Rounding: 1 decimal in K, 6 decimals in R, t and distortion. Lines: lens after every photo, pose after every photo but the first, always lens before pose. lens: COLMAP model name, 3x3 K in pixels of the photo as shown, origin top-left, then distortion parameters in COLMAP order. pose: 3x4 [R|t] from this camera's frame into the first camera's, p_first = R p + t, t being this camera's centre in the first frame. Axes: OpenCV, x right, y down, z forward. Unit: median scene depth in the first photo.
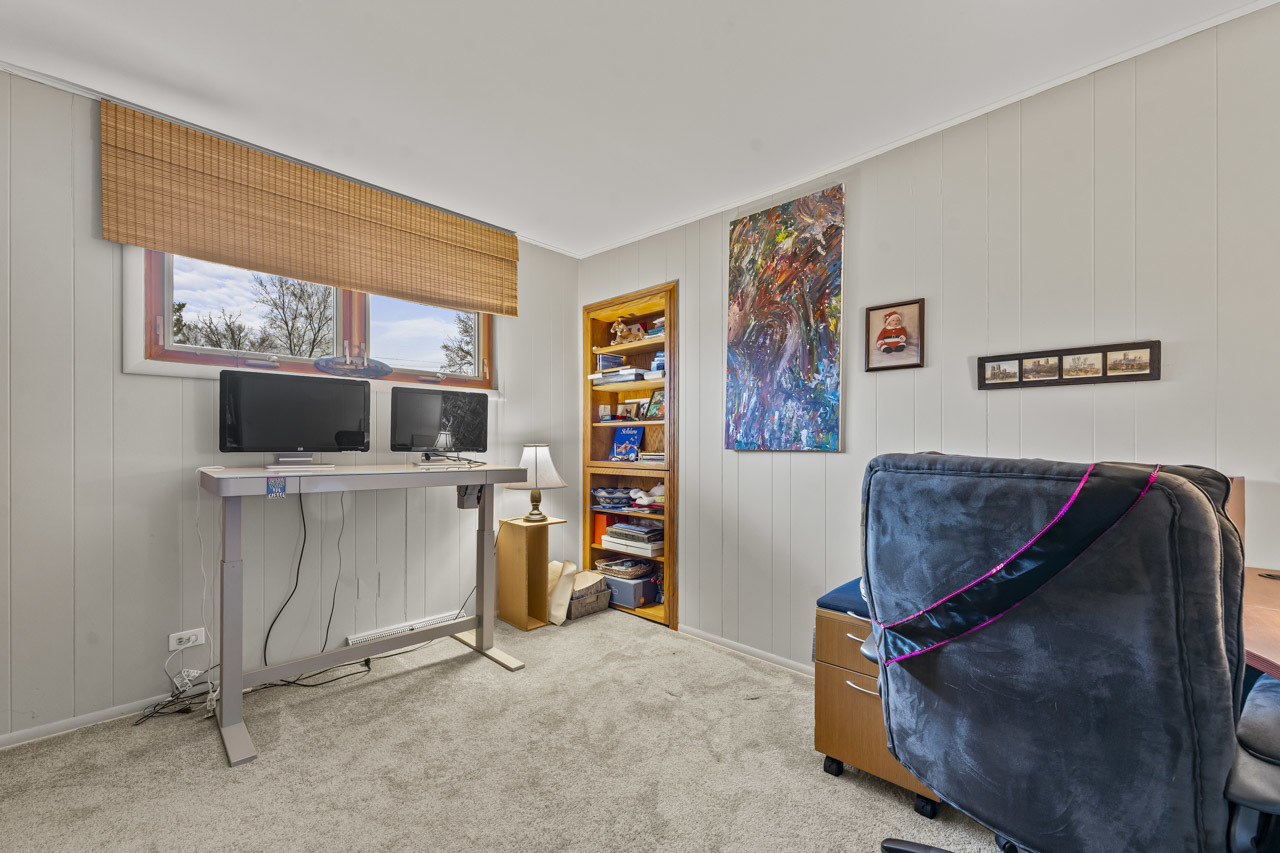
lens RADIAL K [[528.0, 0, 618.8], [0, 528.0, 441.5], [0, 0, 1]] dist [0.001019, -0.000252]
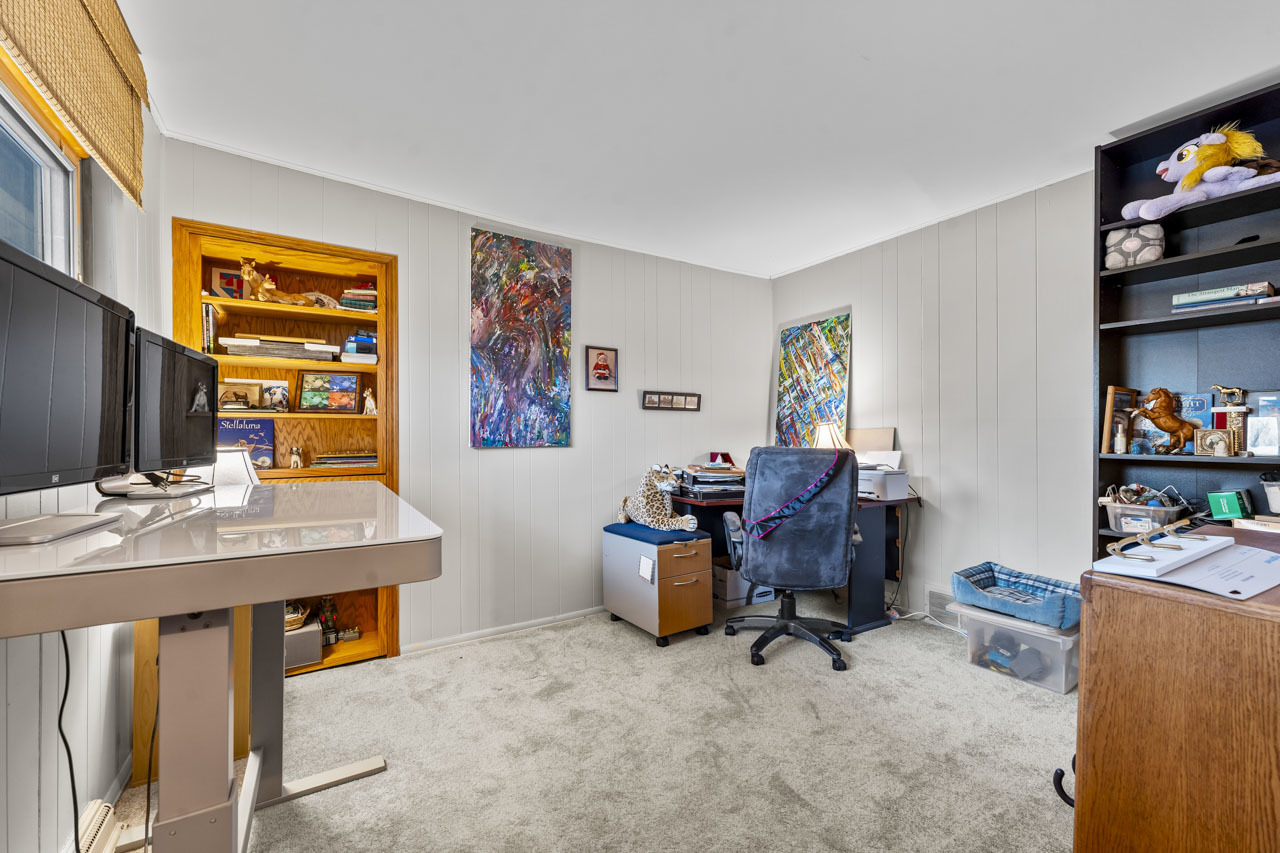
lens RADIAL K [[528.0, 0, 640.2], [0, 528.0, 433.7], [0, 0, 1]] dist [0.001019, -0.000252]
pose [[0.192707, 0.004091, 0.981248, -0.806397], [0.001304, 0.999989, -0.004425, -0.007024], [-0.981255, 0.002133, 0.192700, 0.519720]]
